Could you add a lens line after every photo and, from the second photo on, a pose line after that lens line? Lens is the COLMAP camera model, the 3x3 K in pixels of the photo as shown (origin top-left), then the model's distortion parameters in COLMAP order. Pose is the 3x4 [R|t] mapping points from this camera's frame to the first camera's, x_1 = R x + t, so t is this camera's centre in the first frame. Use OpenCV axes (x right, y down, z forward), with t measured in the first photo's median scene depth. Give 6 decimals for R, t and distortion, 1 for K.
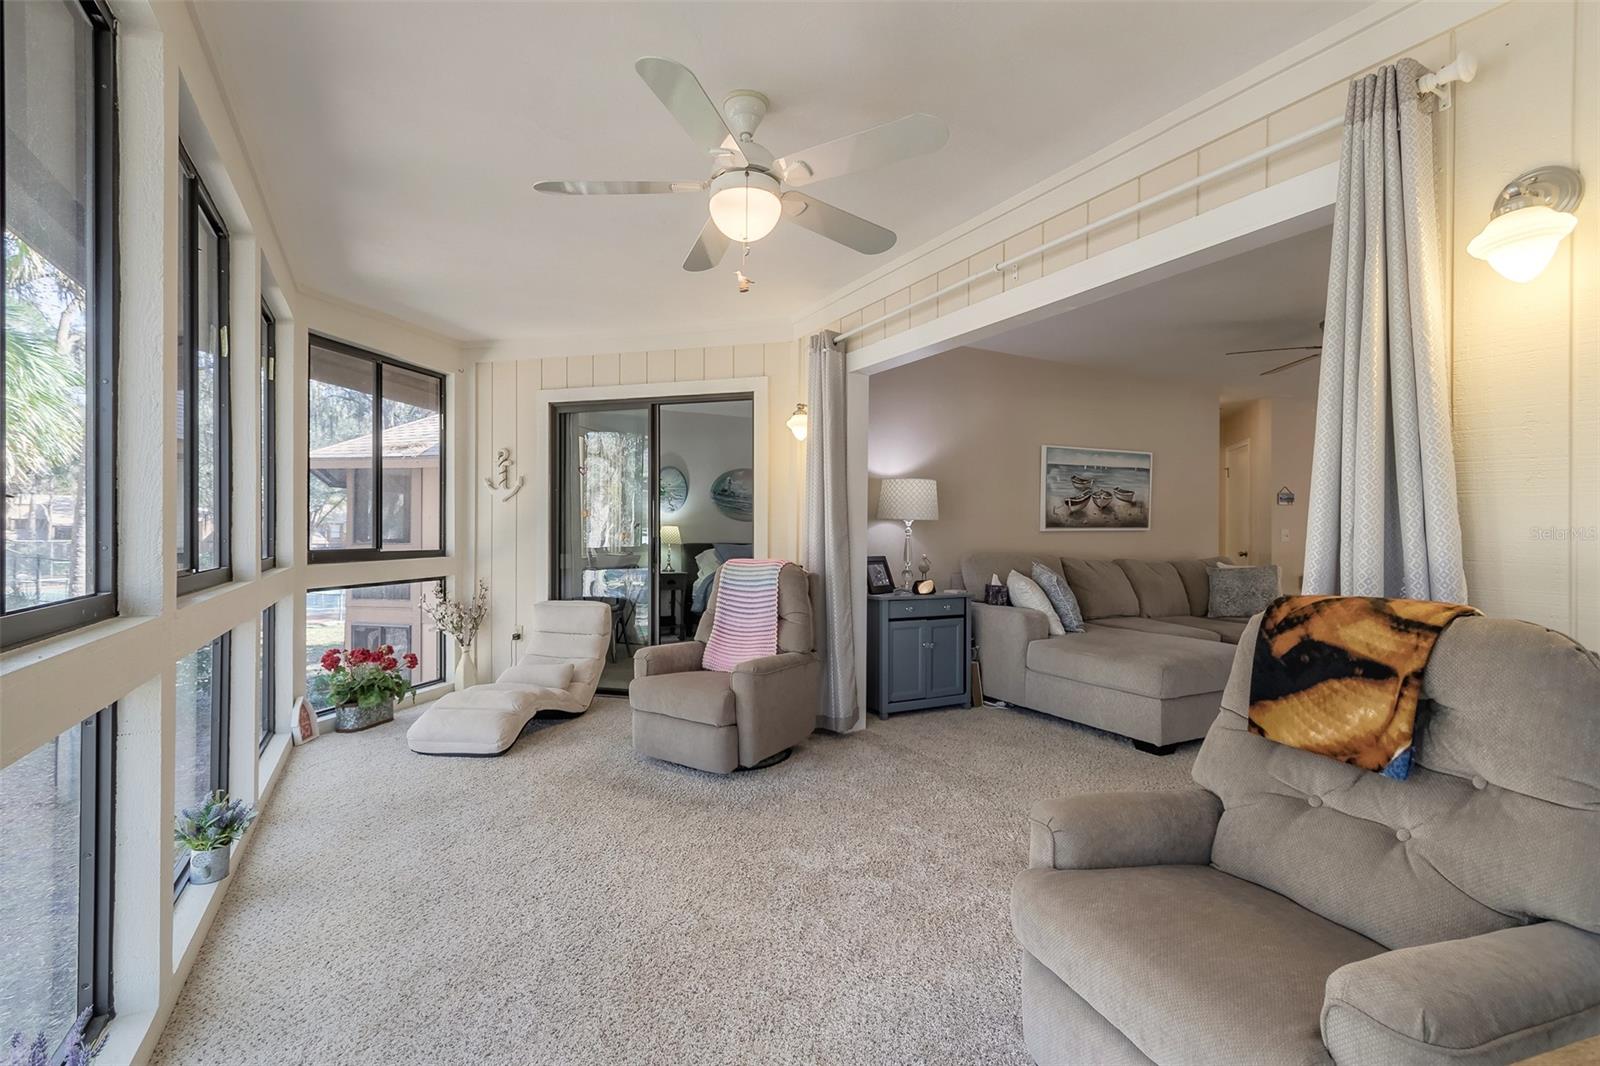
lens RADIAL K [[739.7, 0, 773.7], [0, 739.7, 532.9], [0, 0, 1]] dist [0.002608, -0.000020]
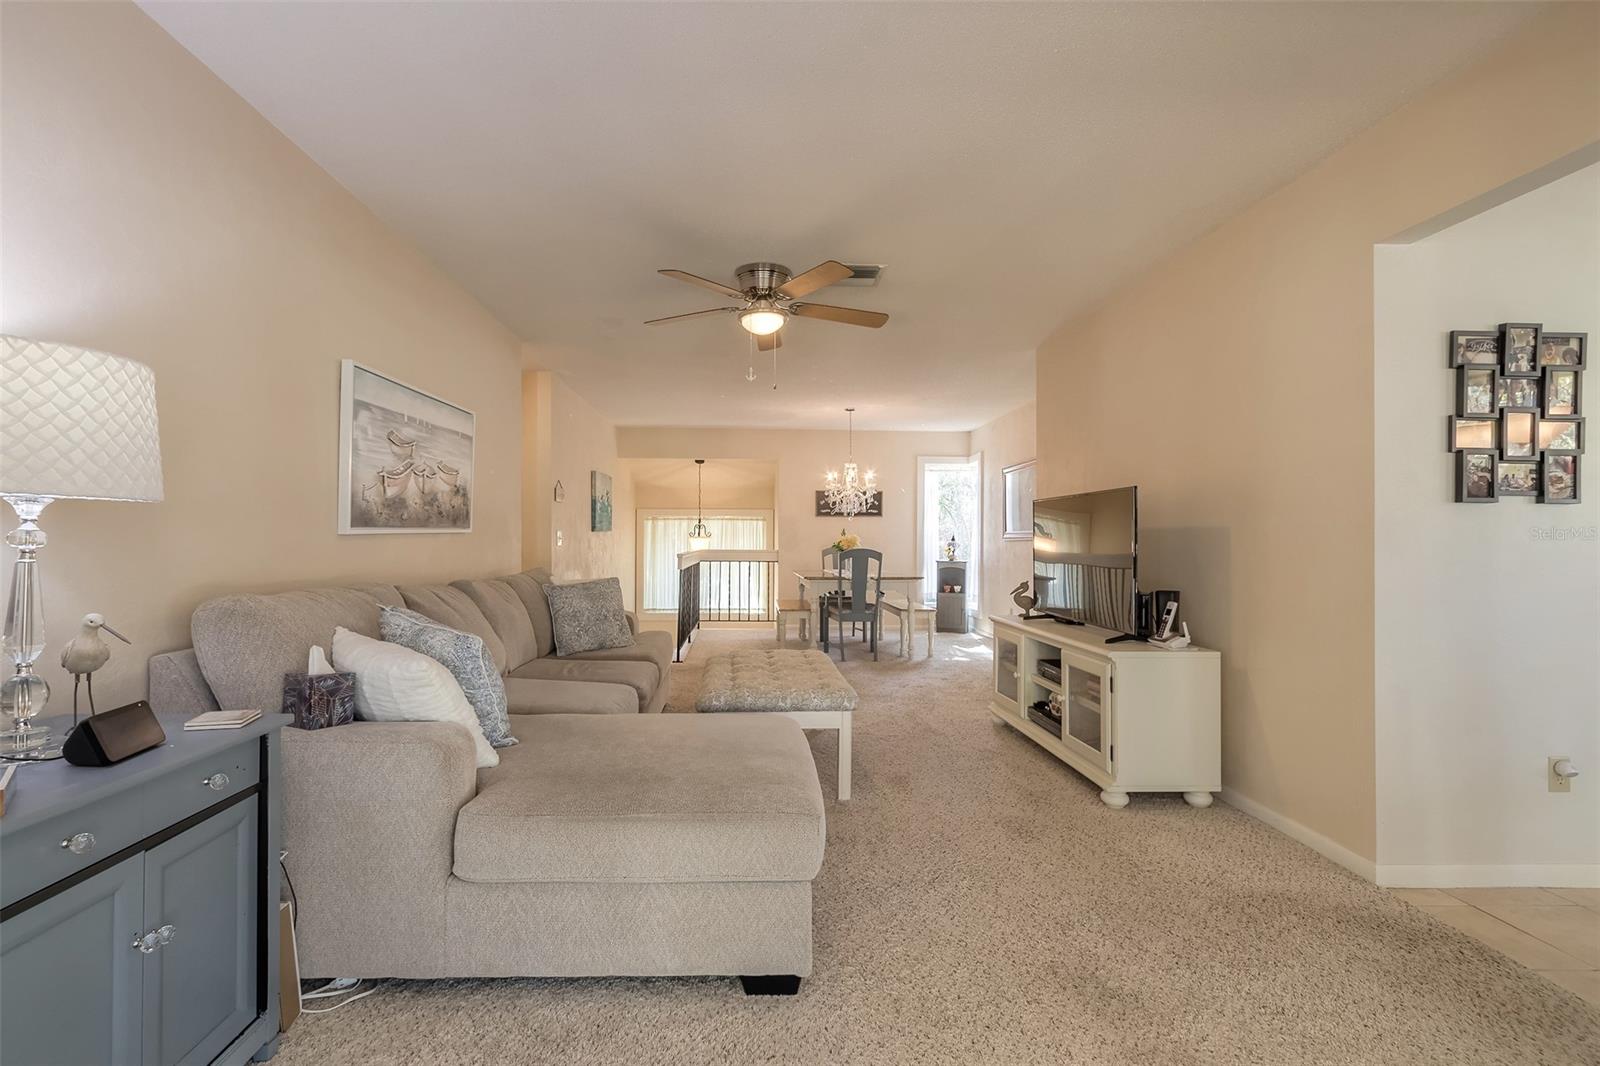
lens RADIAL K [[736.6, 0, 767.0], [0, 736.6, 526.1], [0, 0, 1]] dist [0.000442, 0.000025]
pose [[0.443393, 0.006388, 0.896305, 0.048039], [0.003544, 0.999954, -0.008880, -0.001990], [-0.896321, 0.007113, 0.443350, 0.518717]]
